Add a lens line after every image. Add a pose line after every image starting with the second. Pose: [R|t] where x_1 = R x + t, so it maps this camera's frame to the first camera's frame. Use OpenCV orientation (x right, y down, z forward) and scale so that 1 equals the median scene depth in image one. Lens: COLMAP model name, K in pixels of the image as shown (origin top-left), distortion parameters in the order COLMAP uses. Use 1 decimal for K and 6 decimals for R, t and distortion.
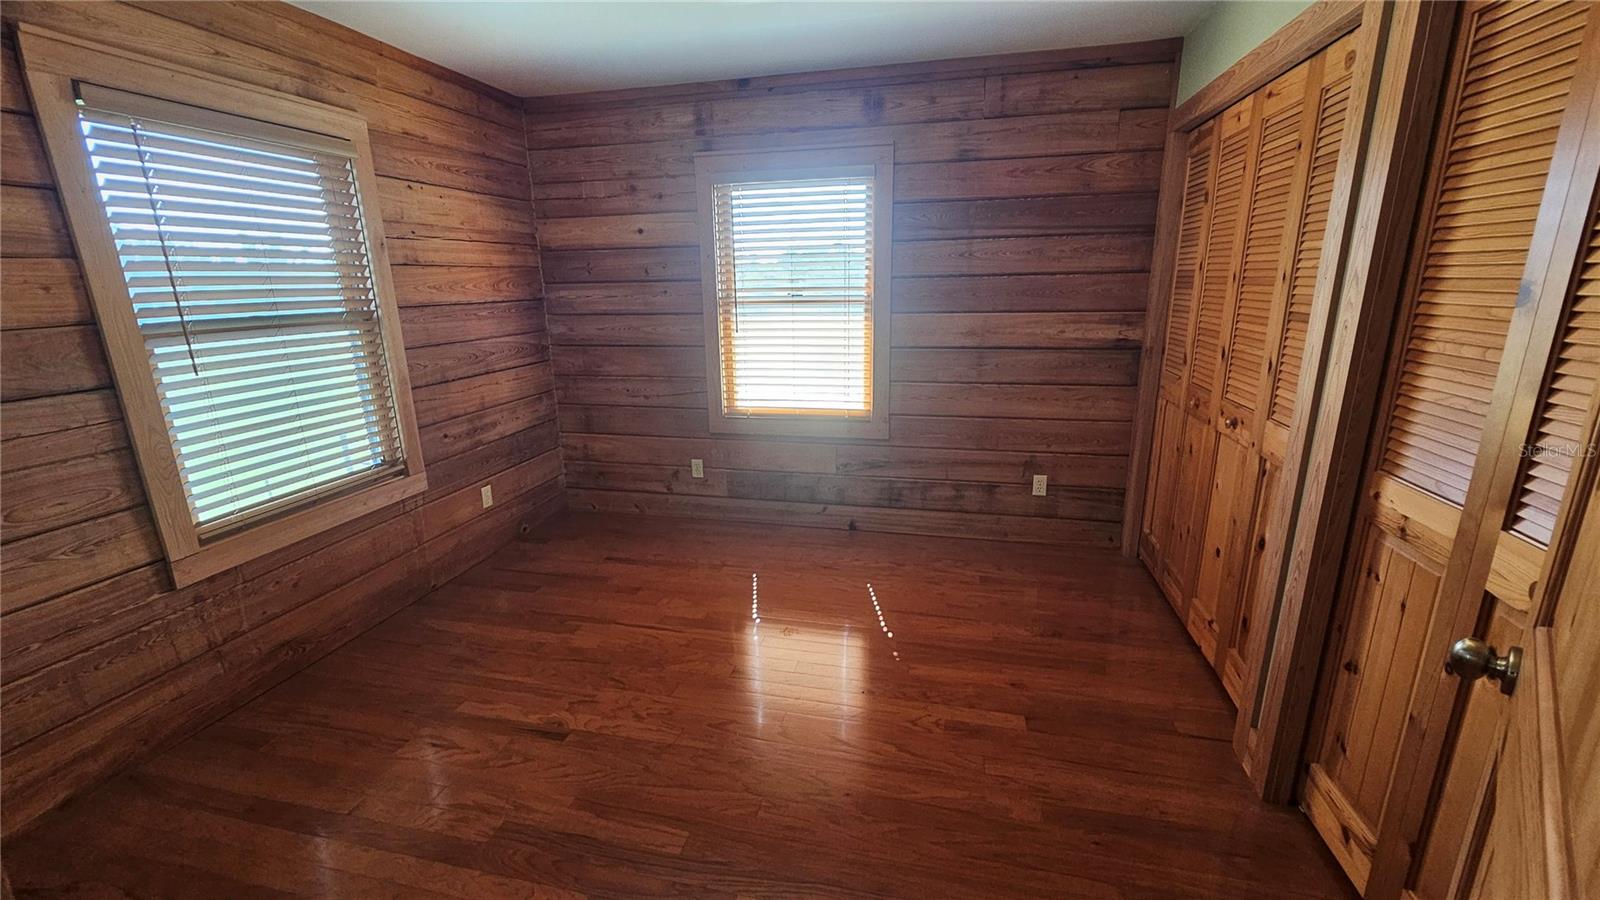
lens RADIAL K [[660.8, 0, 807.2], [0, 660.8, 450.3], [0, 0, 1]] dist [0.004672, -0.000859]
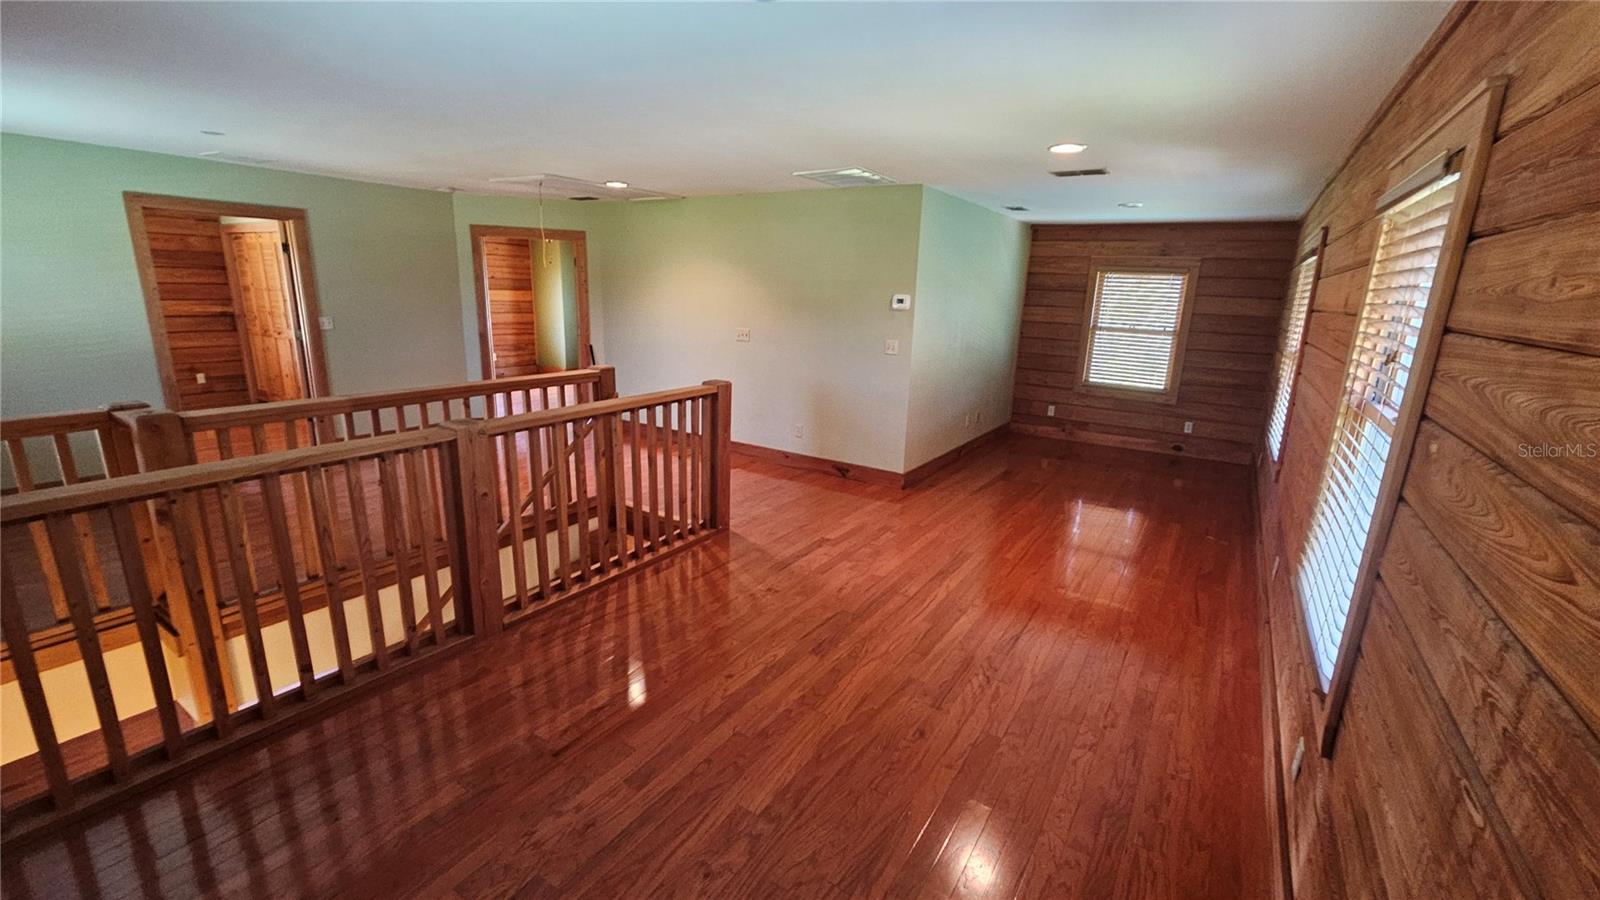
lens RADIAL K [[660.8, 0, 802.4], [0, 660.8, 455.4], [0, 0, 1]] dist [0.004672, -0.000859]
pose [[0.343679, -0.206862, 0.916020, -0.971482], [0.199900, 0.969196, 0.143871, 0.358500], [-0.917565, 0.133667, 0.374444, -1.536023]]
